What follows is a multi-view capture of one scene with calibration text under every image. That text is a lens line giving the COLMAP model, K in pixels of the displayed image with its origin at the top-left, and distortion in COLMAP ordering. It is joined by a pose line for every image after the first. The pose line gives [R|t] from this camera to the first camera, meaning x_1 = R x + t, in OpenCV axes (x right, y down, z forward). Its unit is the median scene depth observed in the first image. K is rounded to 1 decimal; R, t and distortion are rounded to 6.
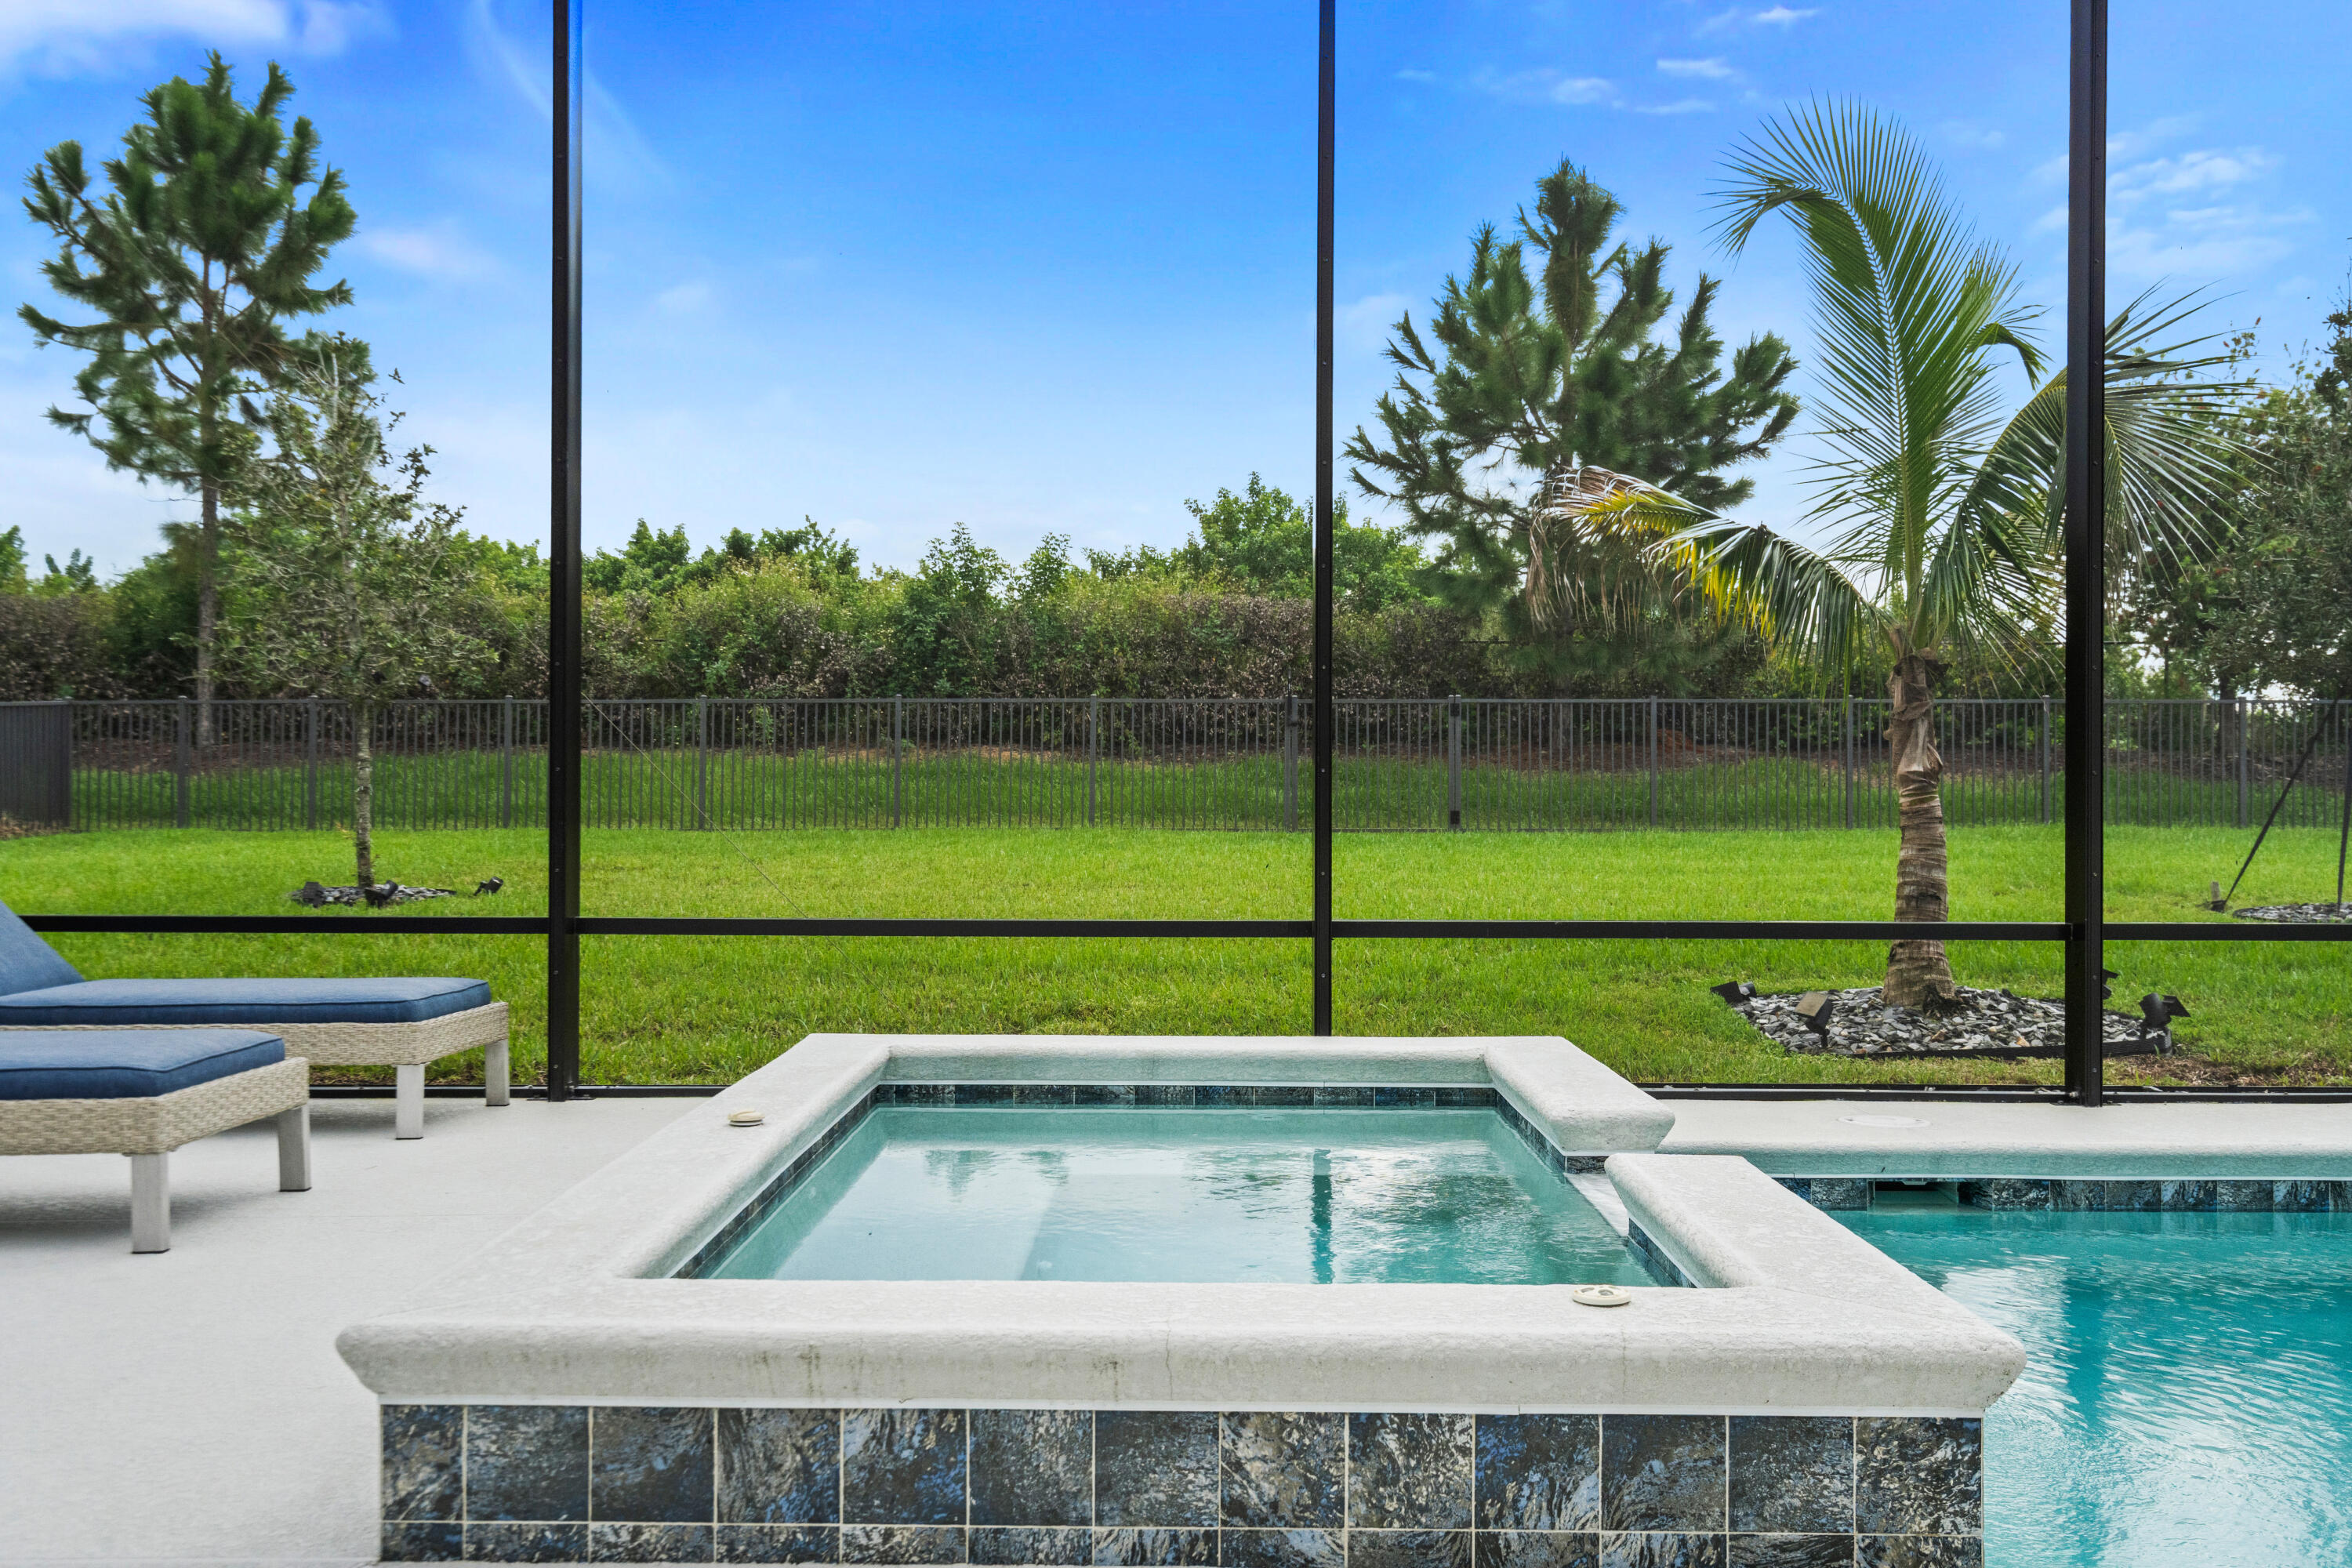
lens RADIAL K [[2033.4, 0, 1176.0], [0, 2033.4, 784.0], [0, 0, 1]] dist [0.008268, -0.000144]
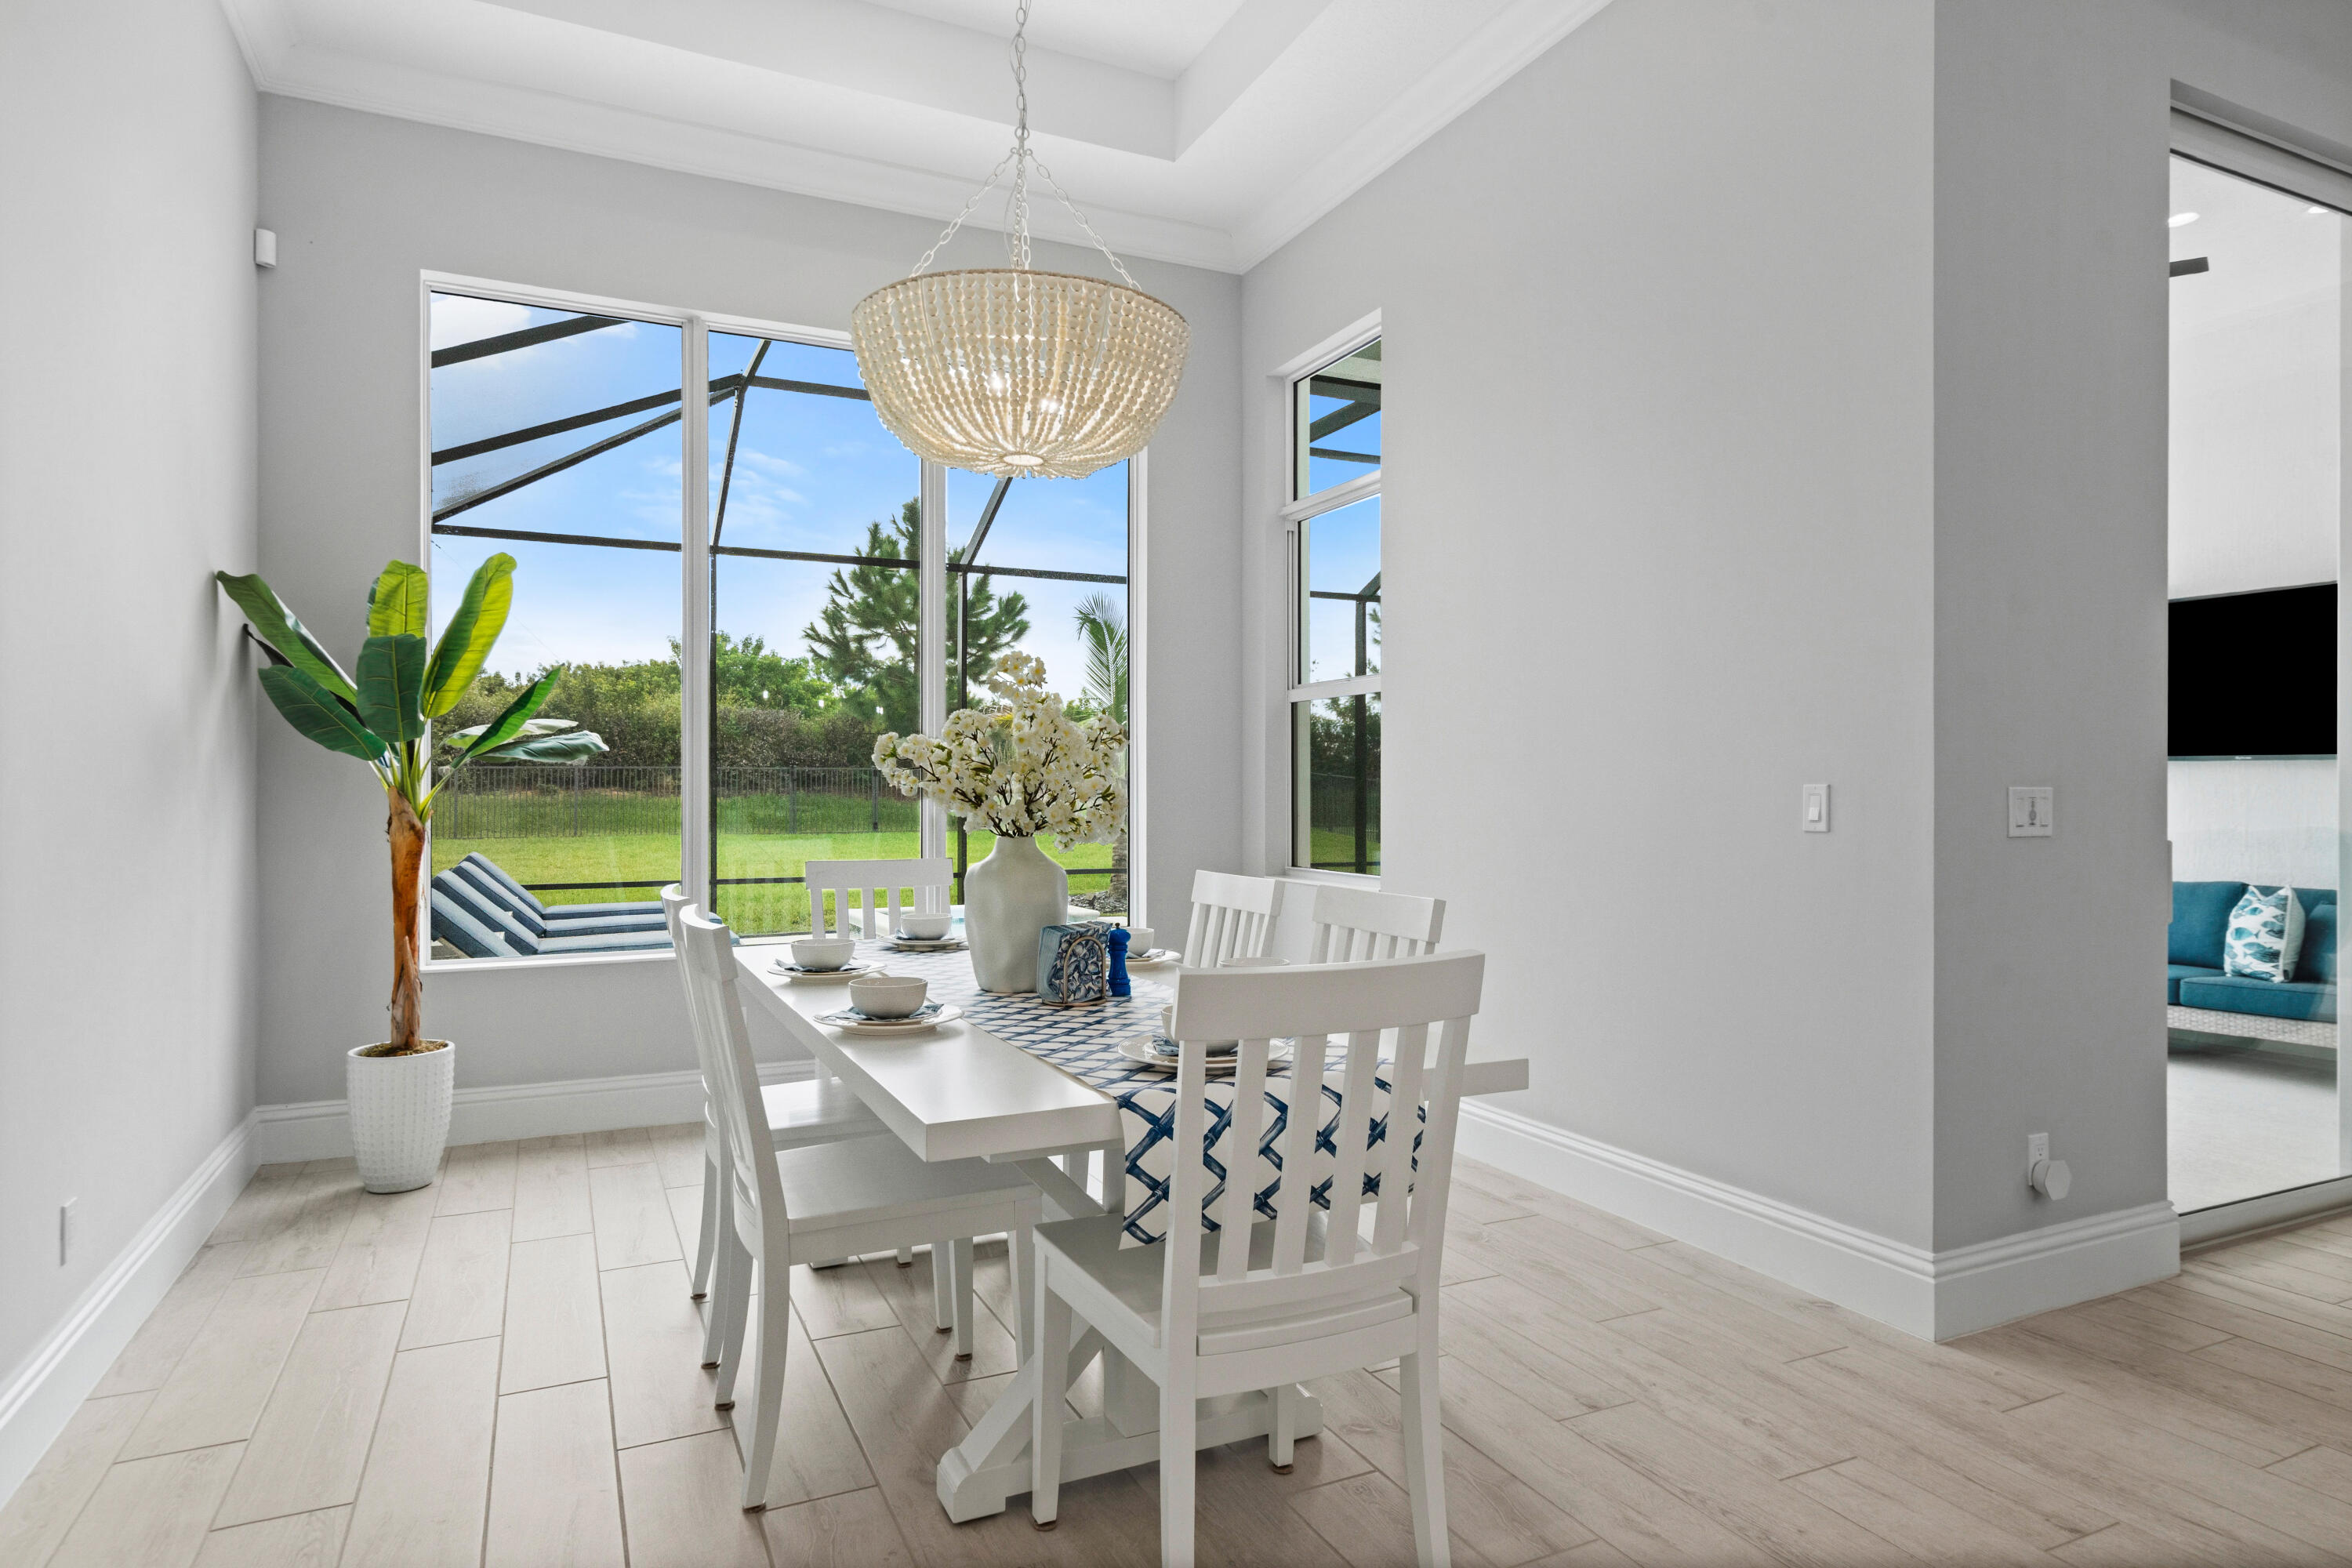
lens RADIAL K [[1326.4, 0, 1176.0], [0, 1326.4, 784.0], [0, 0, 1]] dist [0.005989, 0.000273]
pose [[0.897495, -0.000901, 0.441024, -0.157354], [0.002085, 0.999995, -0.002201, -0.018947], [-0.441020, 0.002894, 0.897493, -0.289362]]
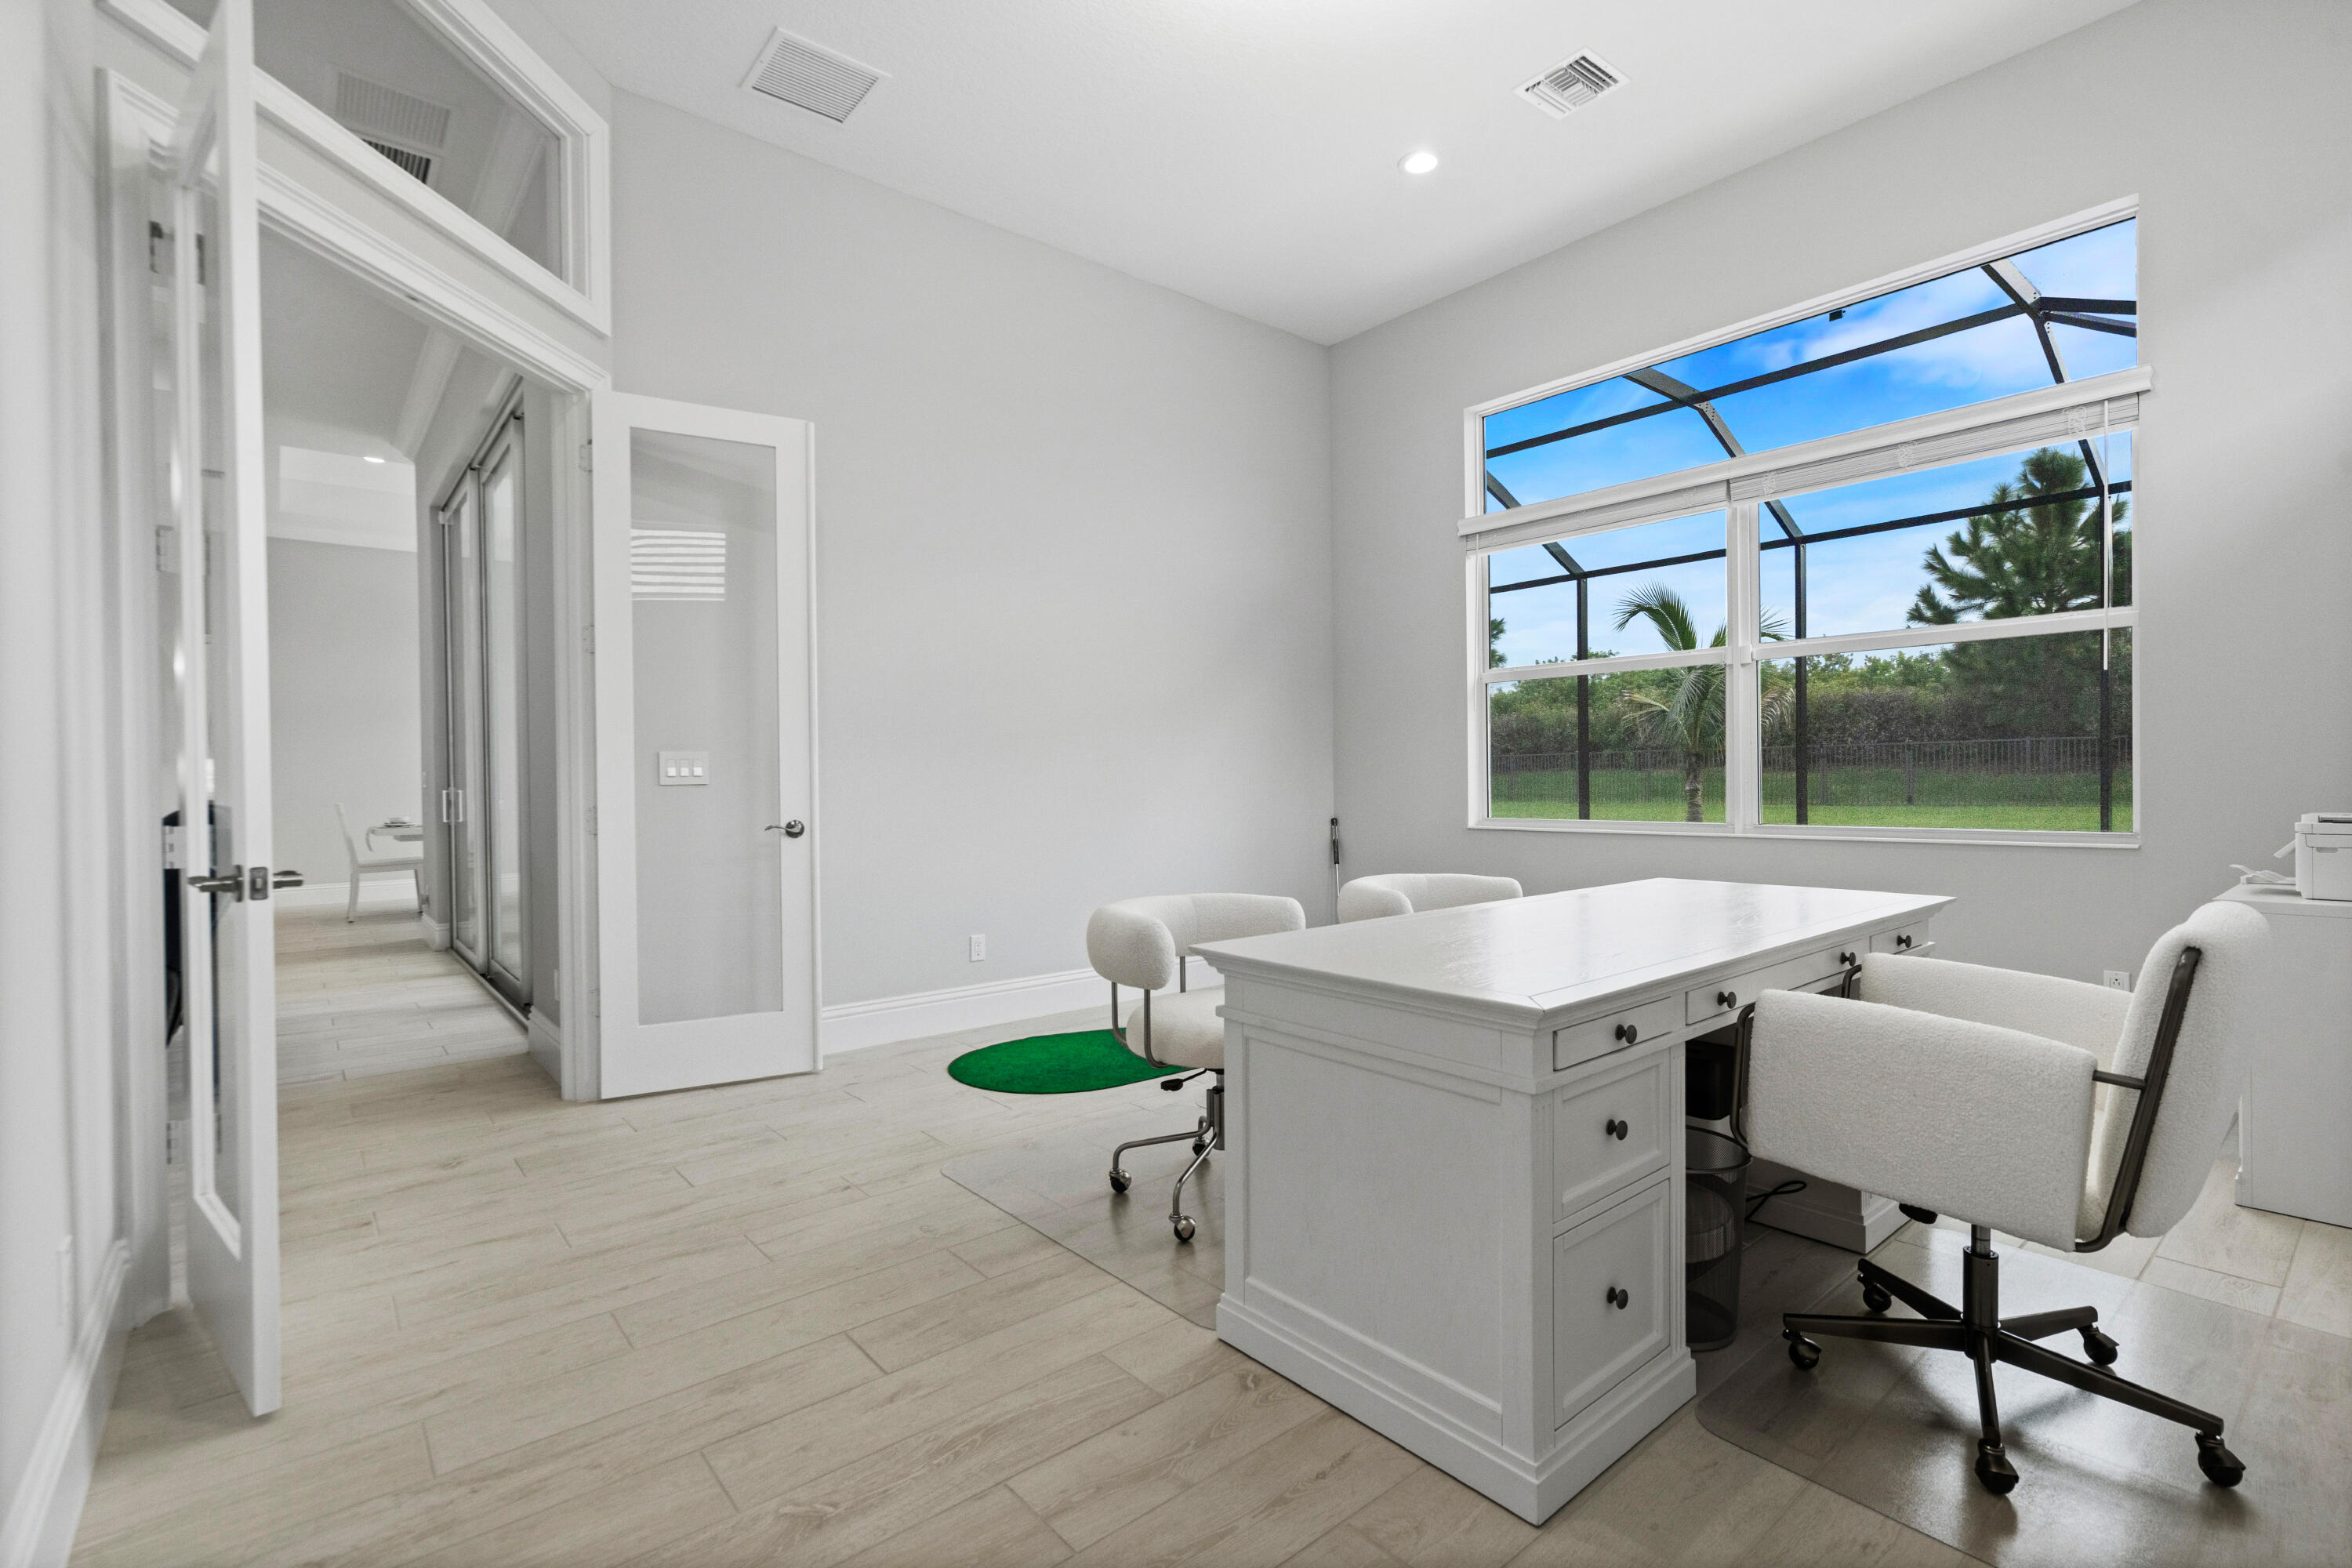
lens RADIAL K [[1060.5, 0, 1177.8], [0, 1060.5, 785.6], [0, 0, 1]] dist [-0.001932, -0.000126]
pose [[0.649708, -0.005105, -0.760167, 0.415091], [0.015077, 0.999867, 0.006172, -0.013557], [0.760034, -0.015471, 0.649699, -0.239985]]
